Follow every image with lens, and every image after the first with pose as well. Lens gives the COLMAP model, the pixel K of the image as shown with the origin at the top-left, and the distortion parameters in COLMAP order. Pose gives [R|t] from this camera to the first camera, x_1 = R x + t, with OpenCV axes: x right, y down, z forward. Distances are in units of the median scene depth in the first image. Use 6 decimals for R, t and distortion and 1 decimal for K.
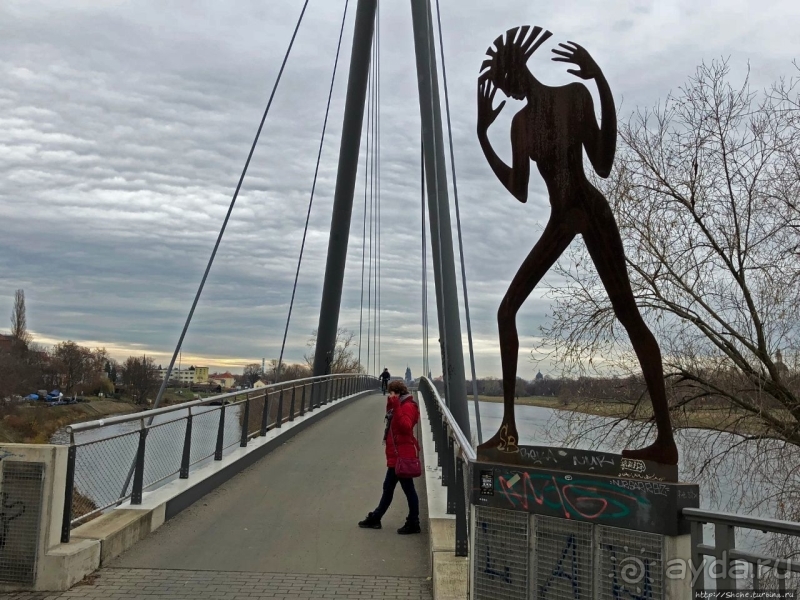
lens RADIAL K [[801.5, 0, 400.0], [0, 801.5, 300.0], [0, 0, 1]] dist [-0.002259, -0.004756]
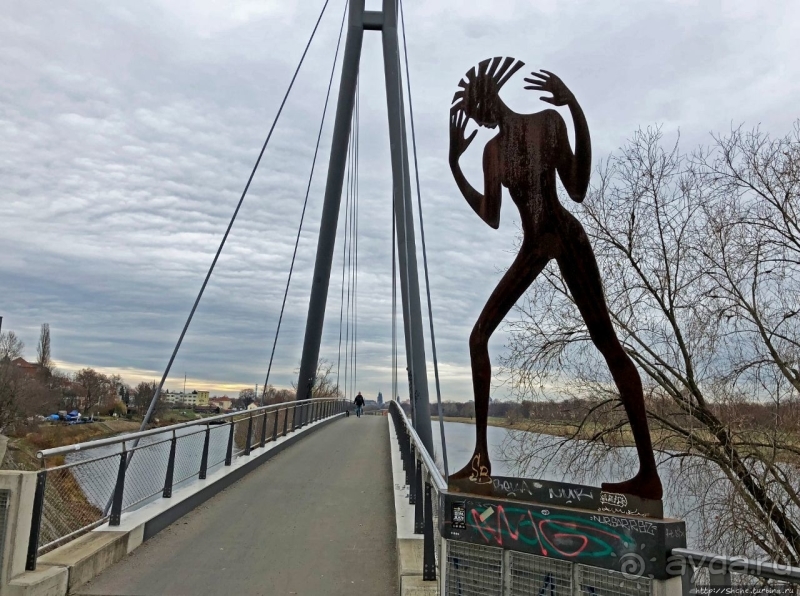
lens RADIAL K [[672.2, 0, 400.0], [0, 672.2, 298.0], [0, 0, 1]] dist [0.006424, -0.003248]
pose [[0.999197, 0.010407, 0.038688, 0.002295], [-0.008246, 0.998419, -0.055597, 0.008163], [-0.039206, 0.055233, 0.997703, 0.120134]]
